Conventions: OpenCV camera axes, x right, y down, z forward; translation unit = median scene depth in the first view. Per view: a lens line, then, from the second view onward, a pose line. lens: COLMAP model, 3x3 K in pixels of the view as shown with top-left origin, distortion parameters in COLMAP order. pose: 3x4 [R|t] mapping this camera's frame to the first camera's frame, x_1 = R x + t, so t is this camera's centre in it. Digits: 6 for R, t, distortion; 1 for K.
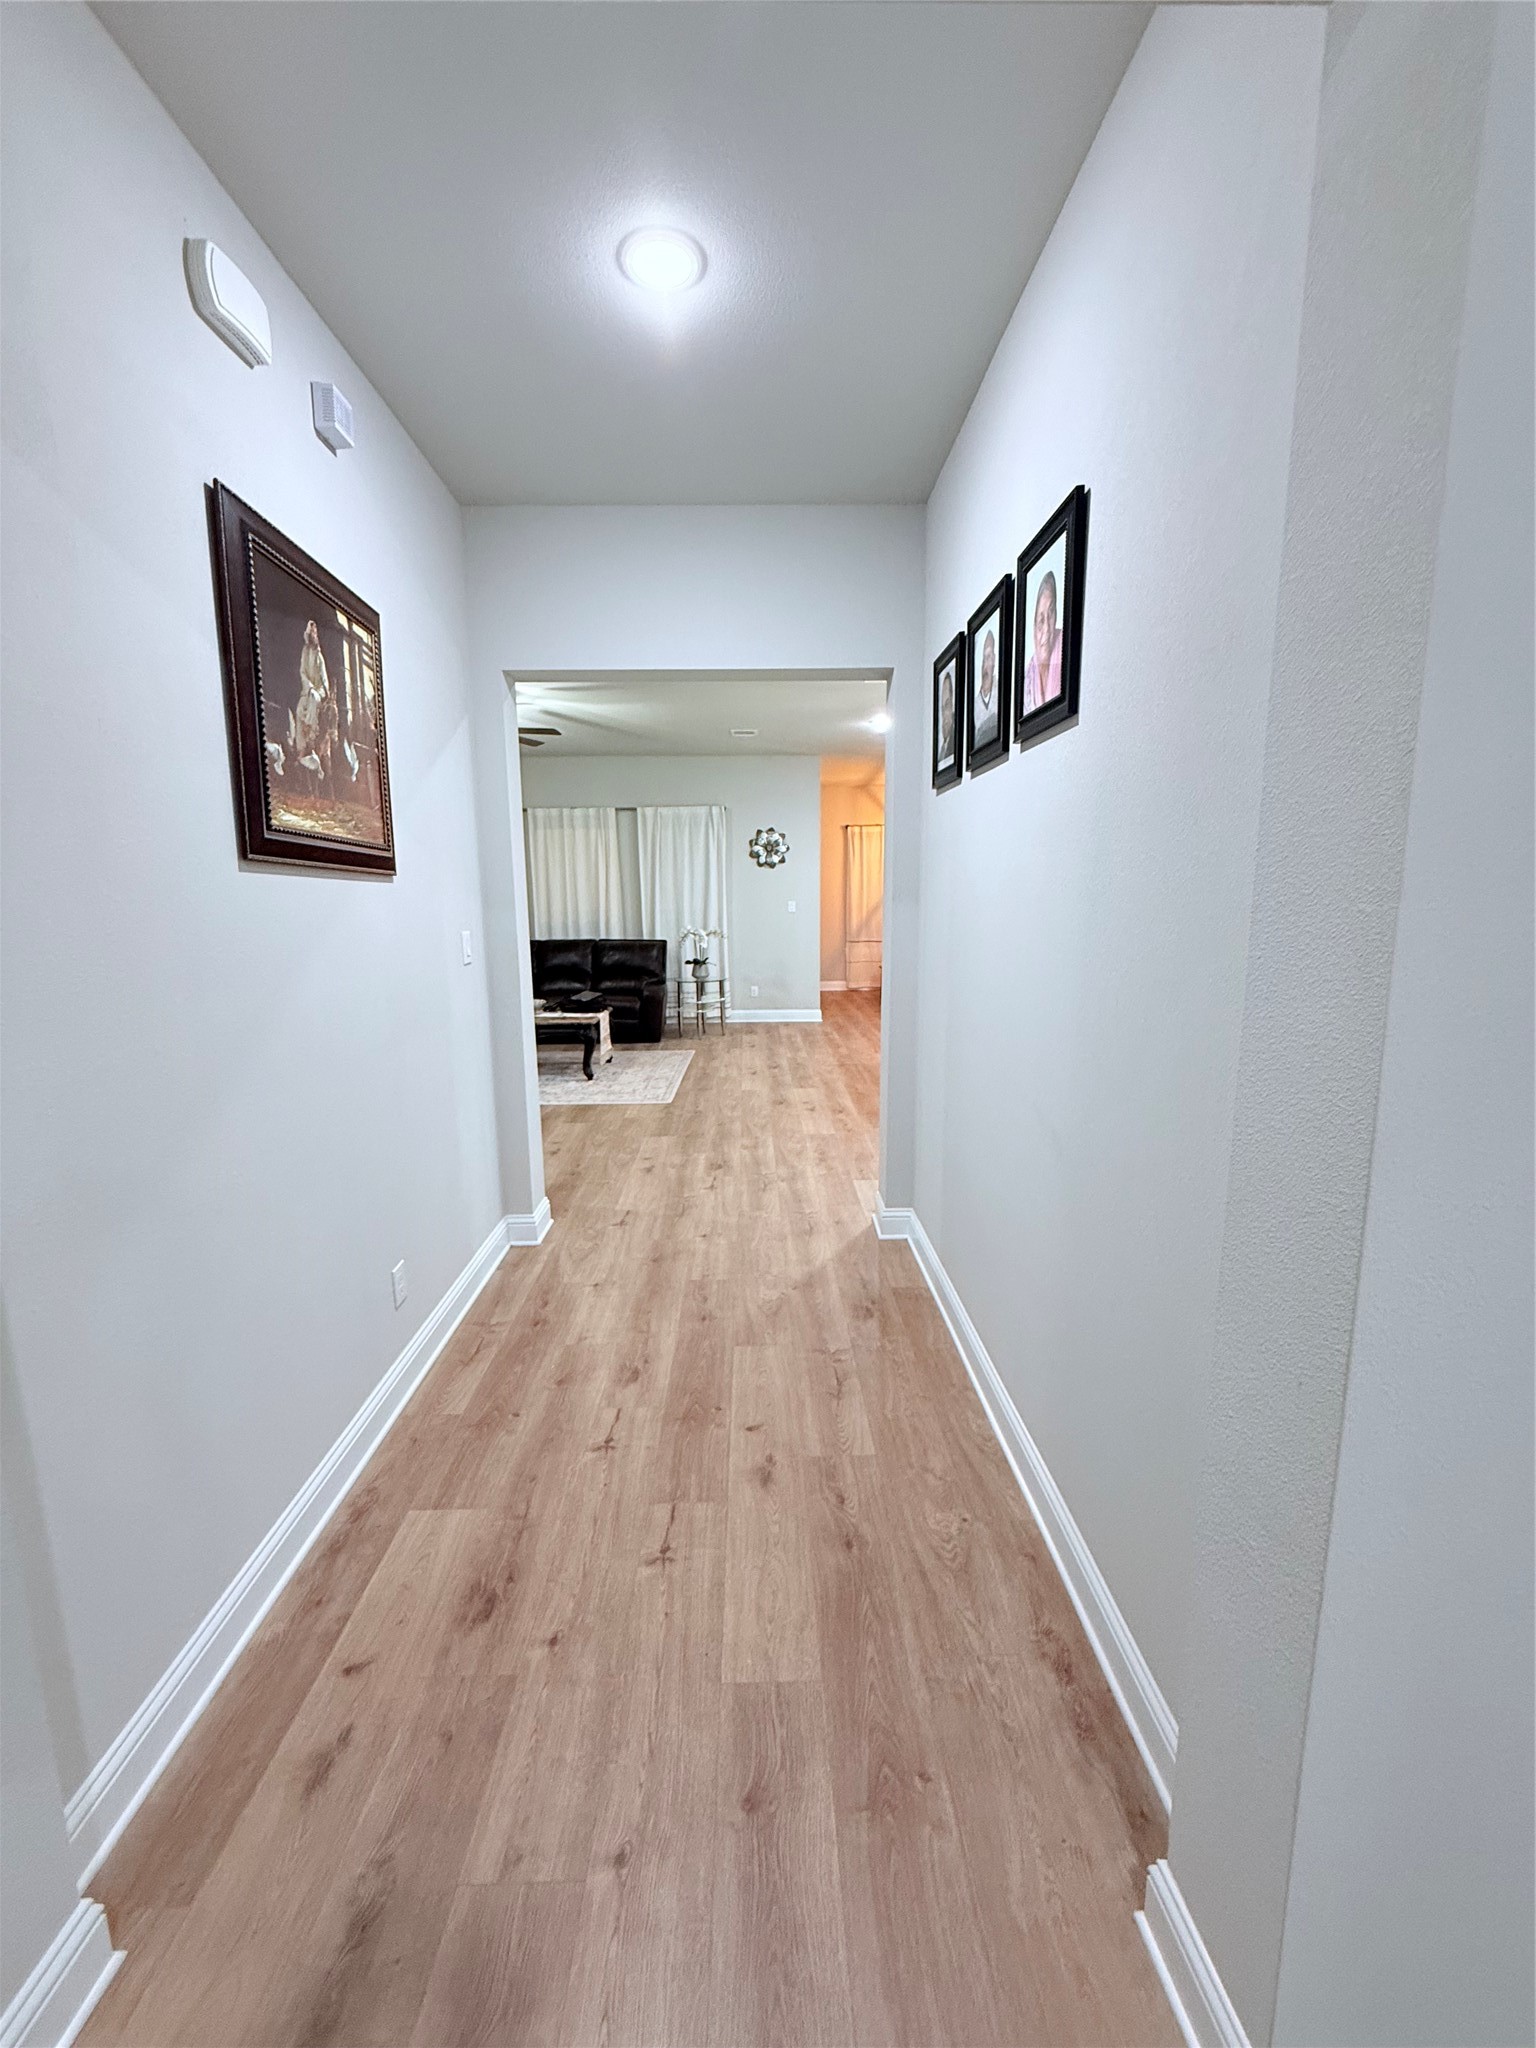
lens RADIAL K [[818.9, 0, 777.6], [0, 818.9, 1035.1], [0, 0, 1]] dist [-0.000686, 0.000902]
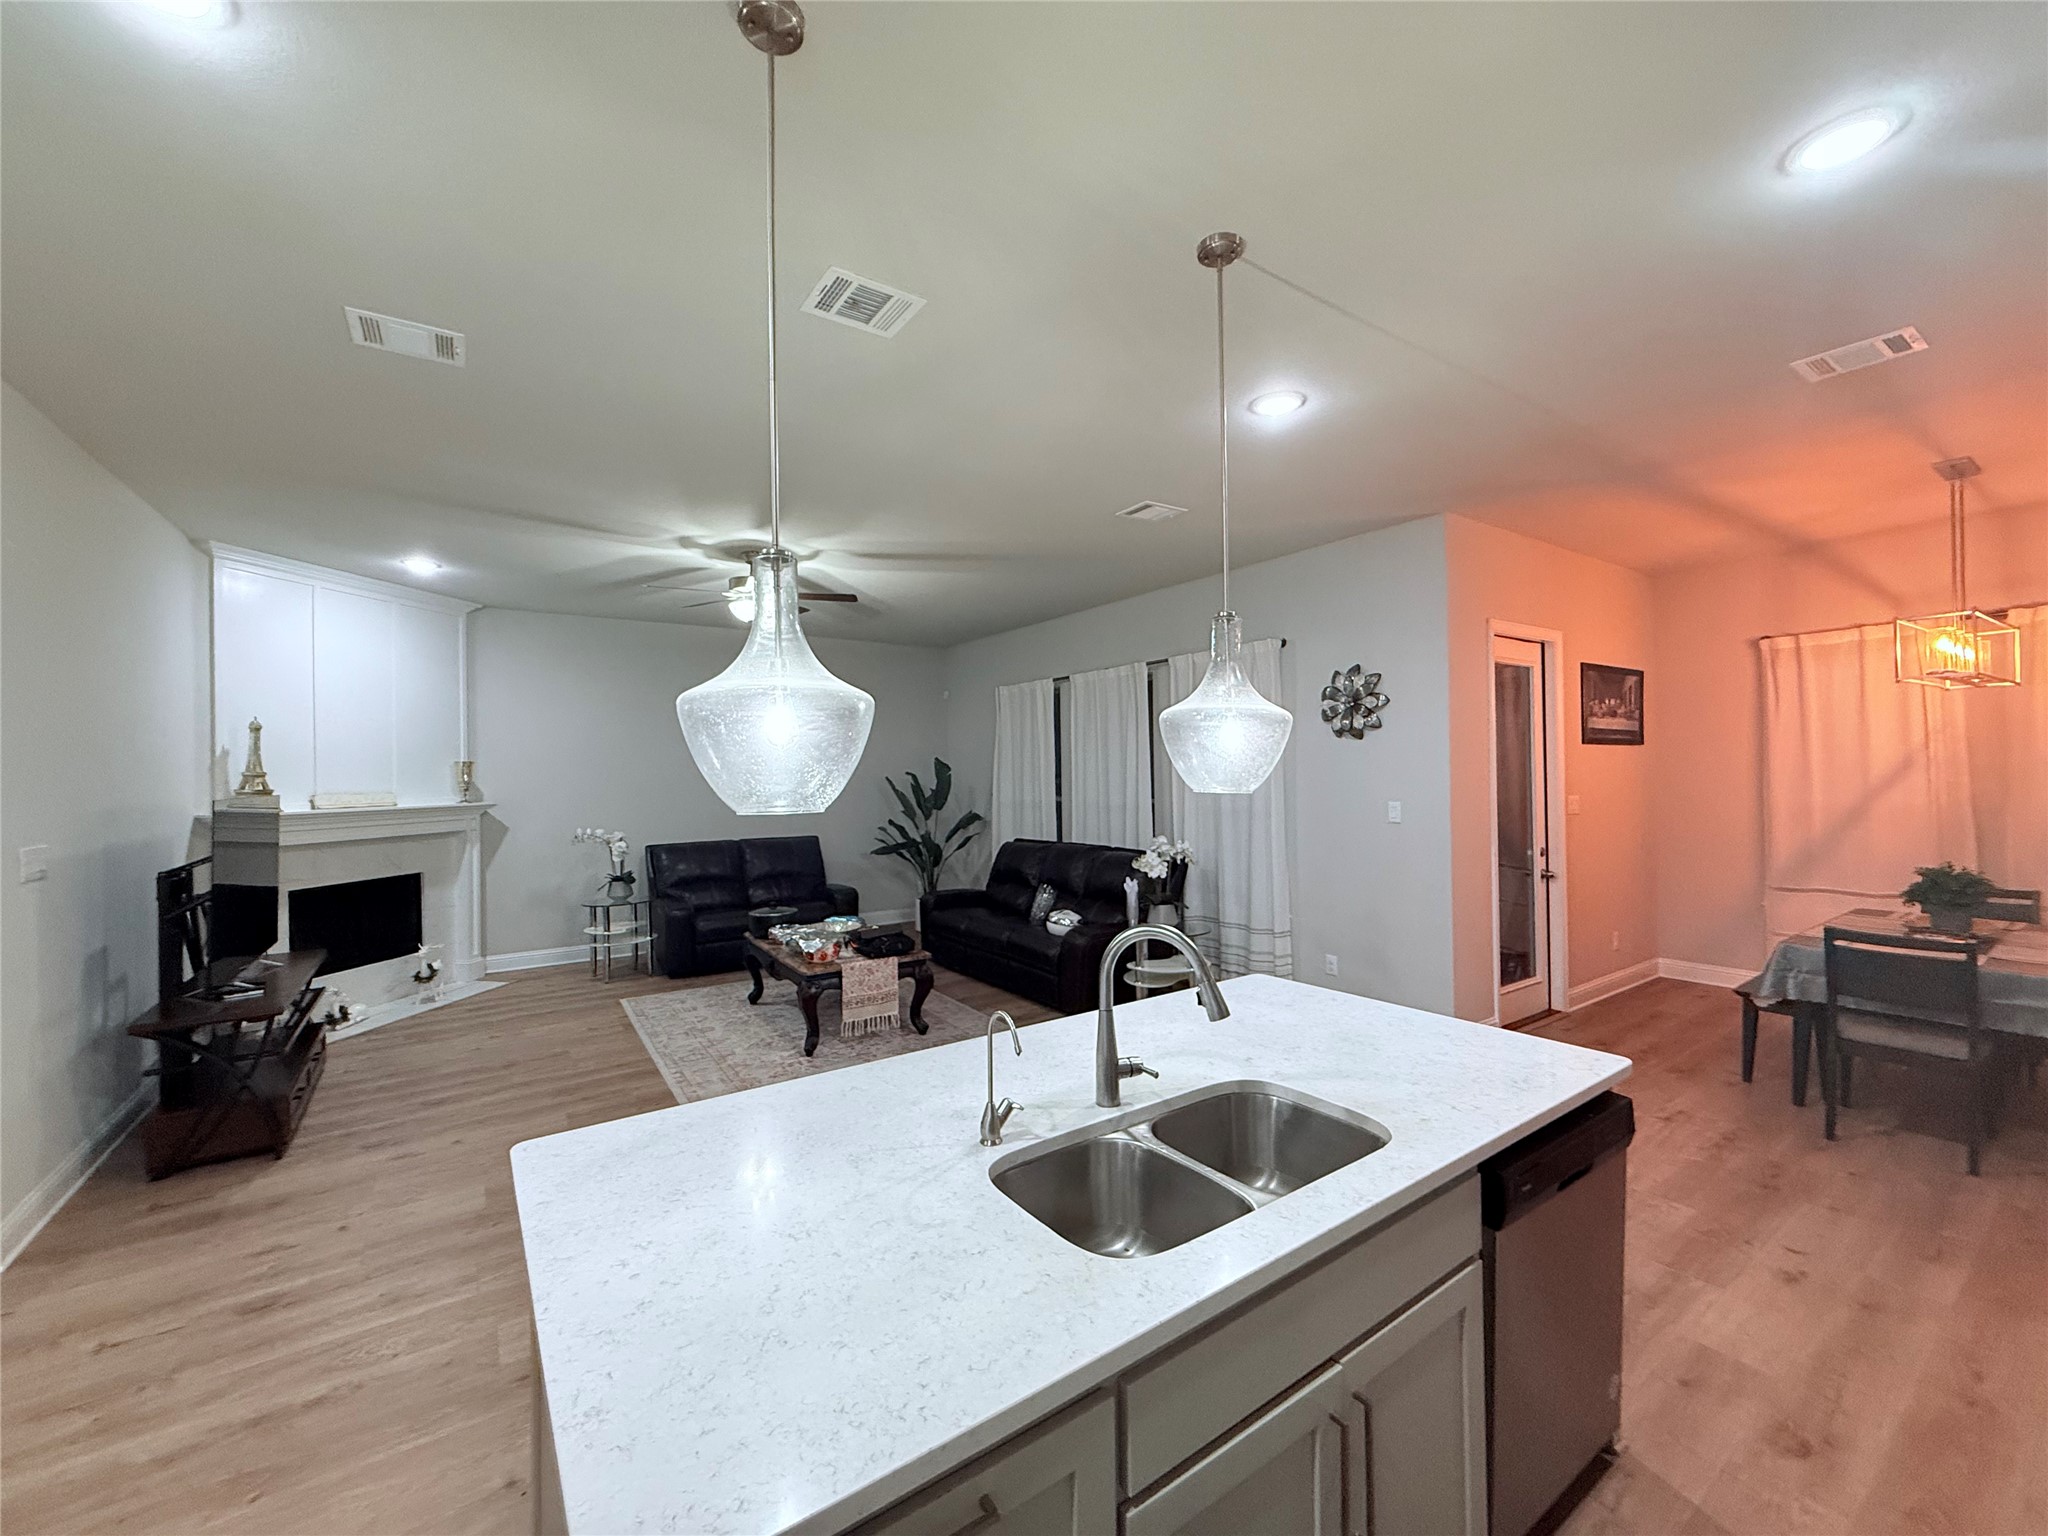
lens RADIAL K [[818.9, 0, 1017.8], [0, 818.9, 772.9], [0, 0, 1]] dist [-0.000686, 0.000902]
pose [[0.536343, 0.001277, -0.843999, 0.461034], [-0.140282, 0.986224, -0.087654, -0.148021], [0.832260, 0.165410, 0.529134, 0.761853]]
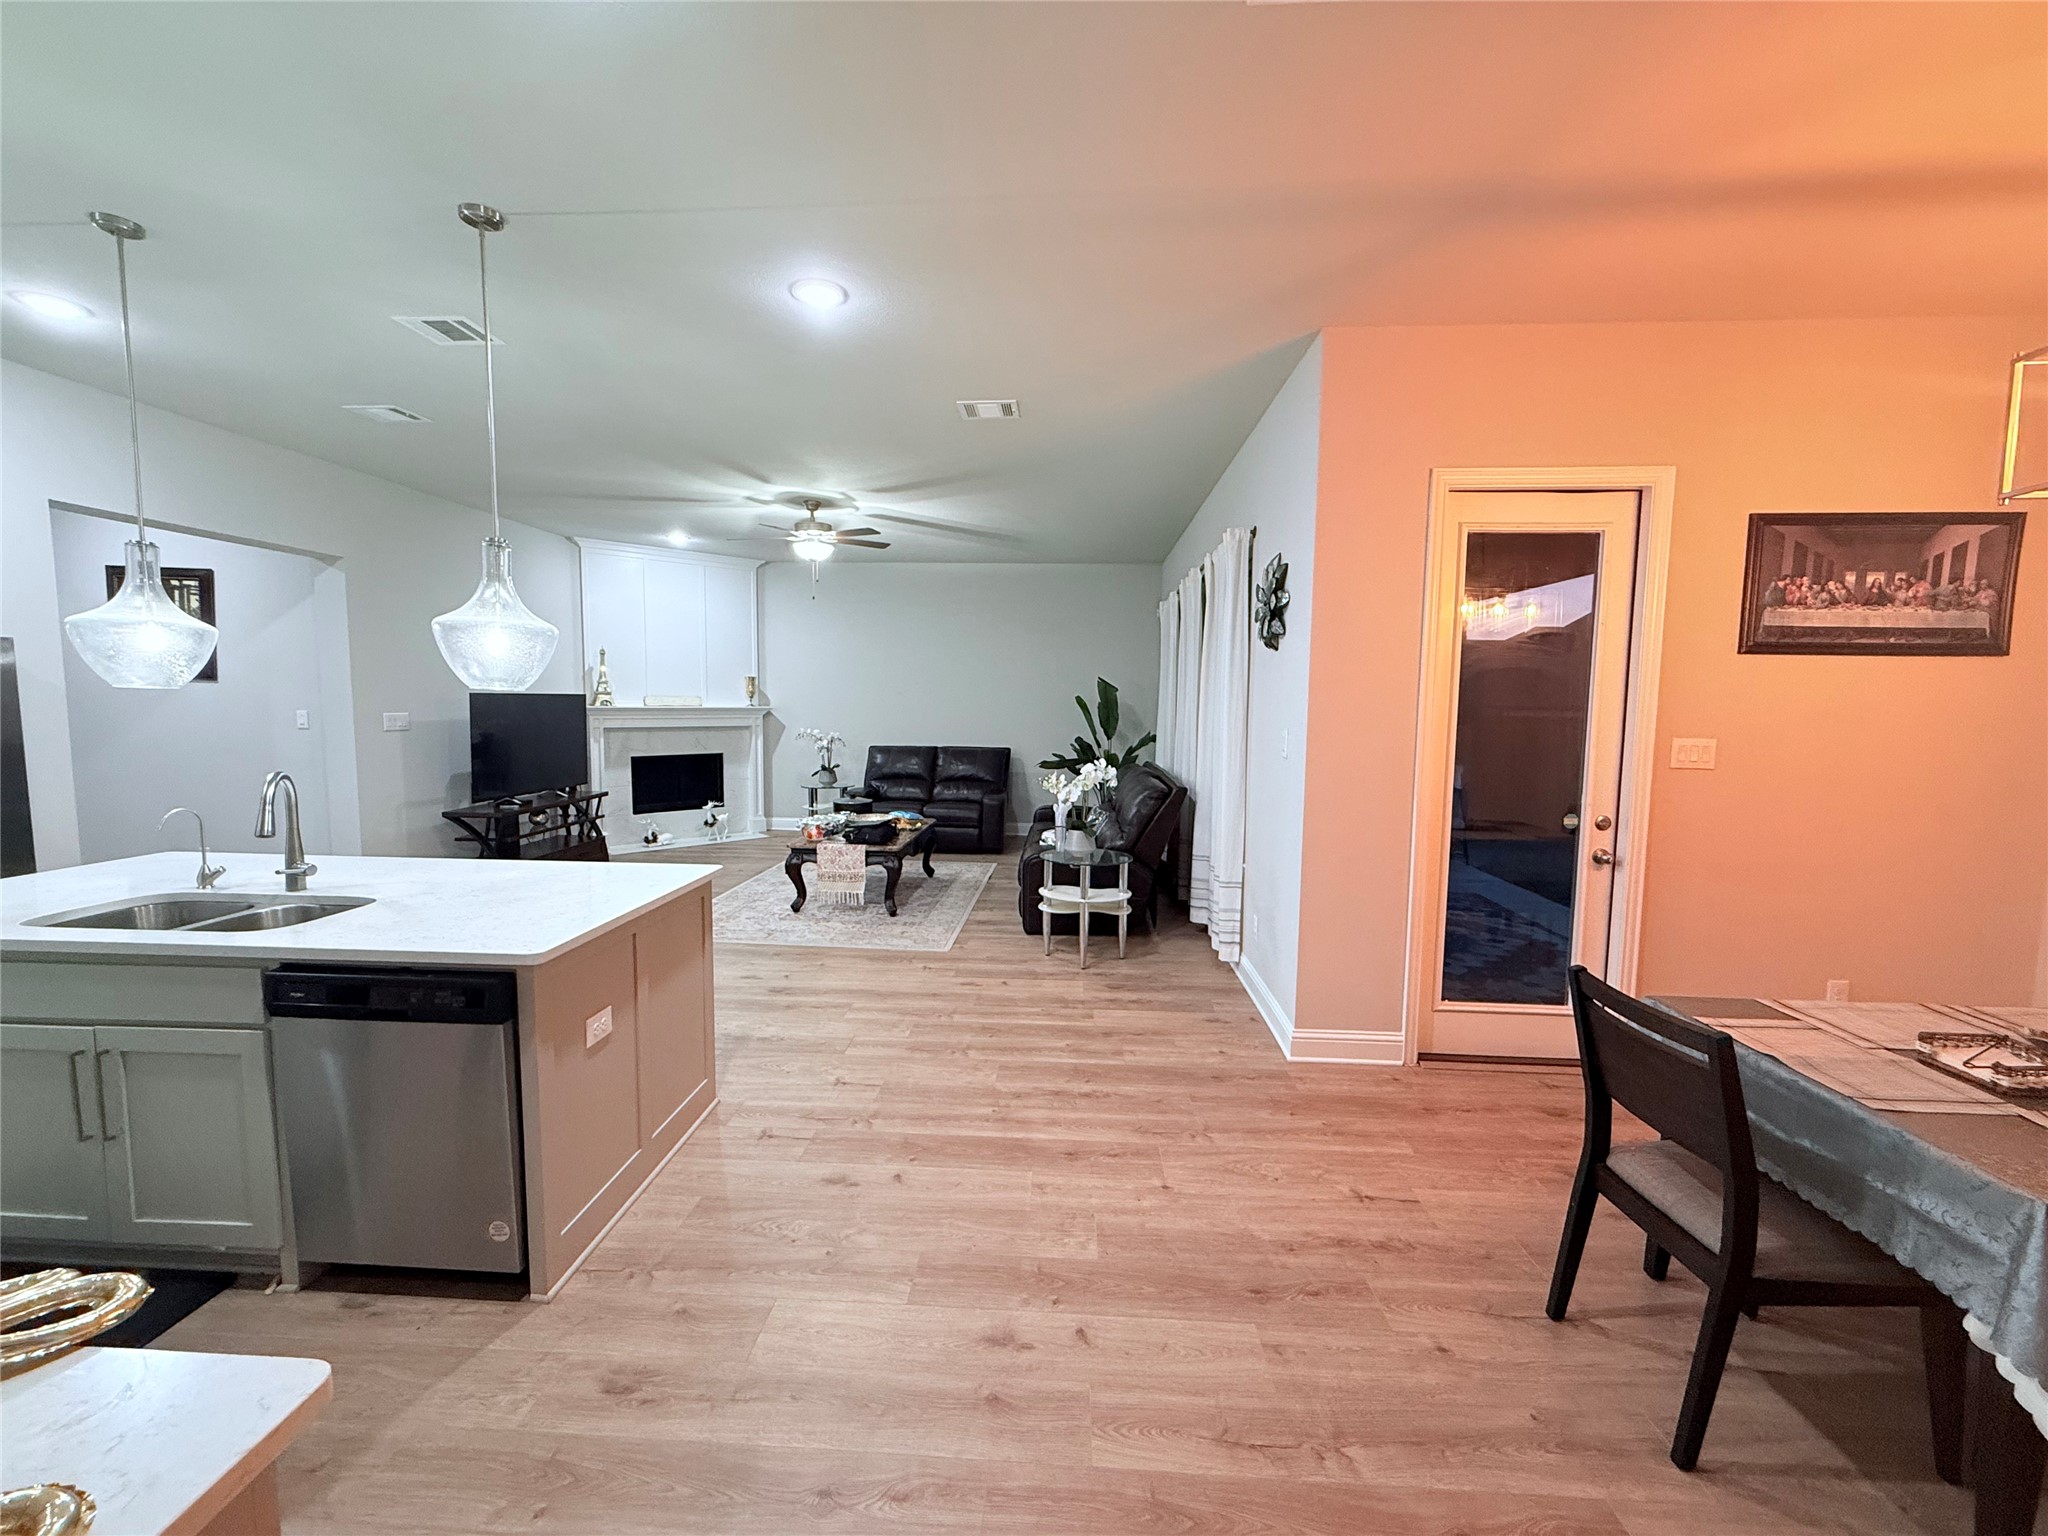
lens RADIAL K [[818.9, 0, 1019.3], [0, 818.9, 768.5], [0, 0, 1]] dist [-0.000686, 0.000902]
pose [[-0.096587, 0.088789, -0.991356, 0.606278], [-0.187917, 0.976474, 0.105765, -0.233340], [0.977424, 0.196508, -0.077630, 1.301666]]
